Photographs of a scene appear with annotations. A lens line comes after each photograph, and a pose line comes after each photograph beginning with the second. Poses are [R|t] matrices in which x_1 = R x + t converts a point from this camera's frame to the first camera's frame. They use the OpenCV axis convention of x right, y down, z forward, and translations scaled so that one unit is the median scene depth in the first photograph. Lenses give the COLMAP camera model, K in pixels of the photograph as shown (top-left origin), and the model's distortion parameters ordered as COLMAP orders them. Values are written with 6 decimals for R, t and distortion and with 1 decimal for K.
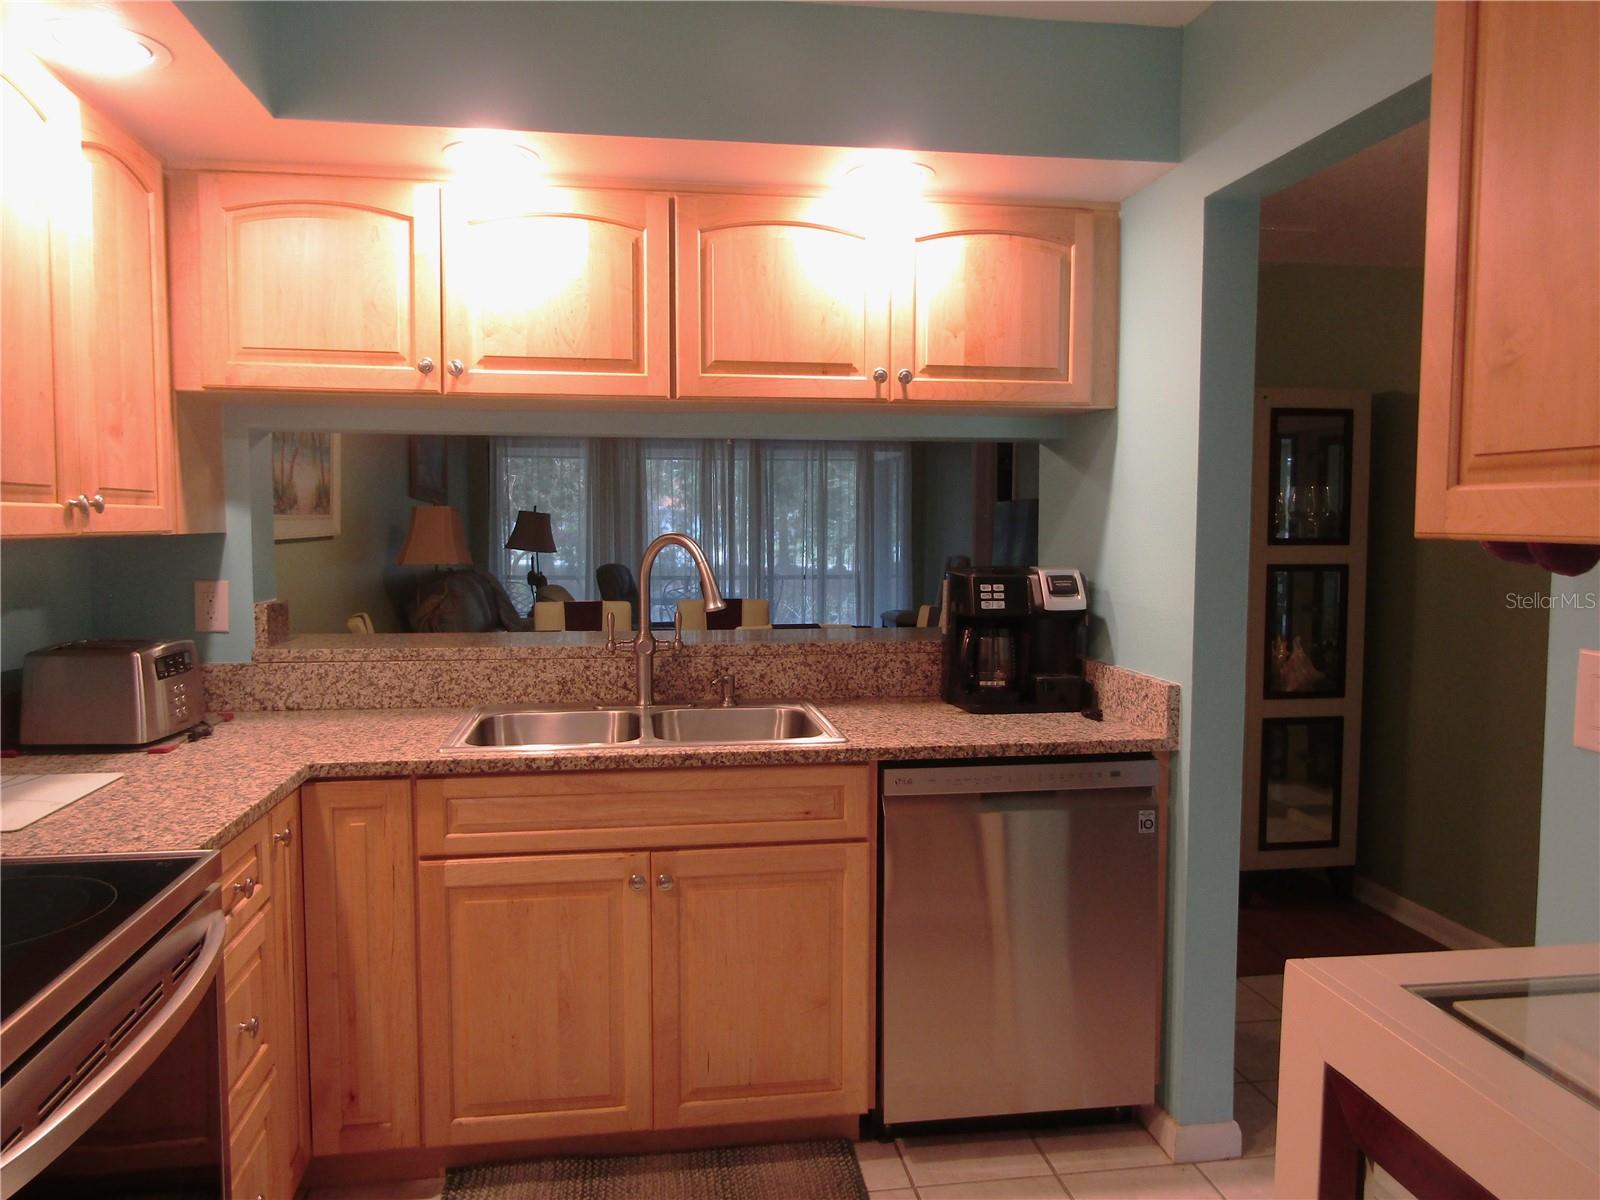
lens RADIAL K [[1136.4, 0, 799.5], [0, 1136.4, 595.6], [0, 0, 1]] dist [-0.009922, 0.002135]
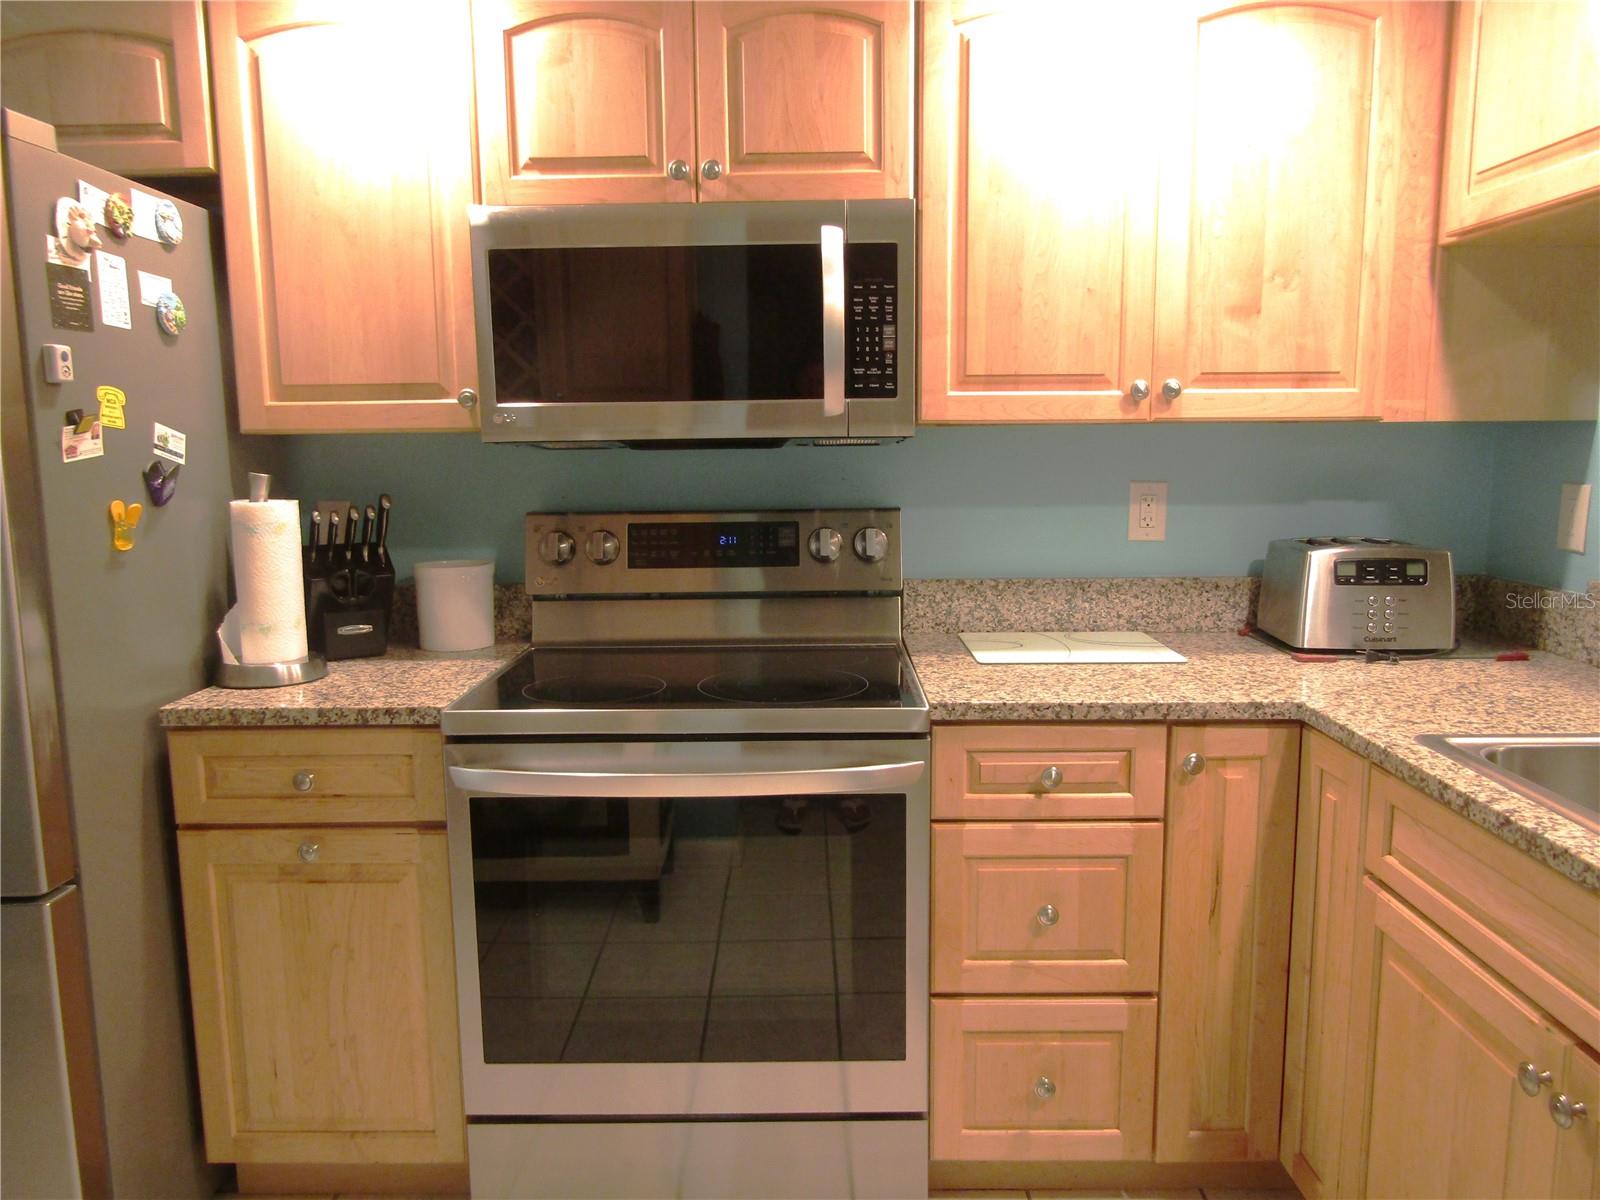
lens RADIAL K [[1136.4, 0, 803.3], [0, 1136.4, 595.8], [0, 0, 1]] dist [-0.009922, 0.002135]
pose [[-0.159318, 0.136508, -0.977744, 0.394311], [-0.056923, 0.987476, 0.147142, -0.026082], [0.985585, 0.079098, -0.149552, 0.745495]]
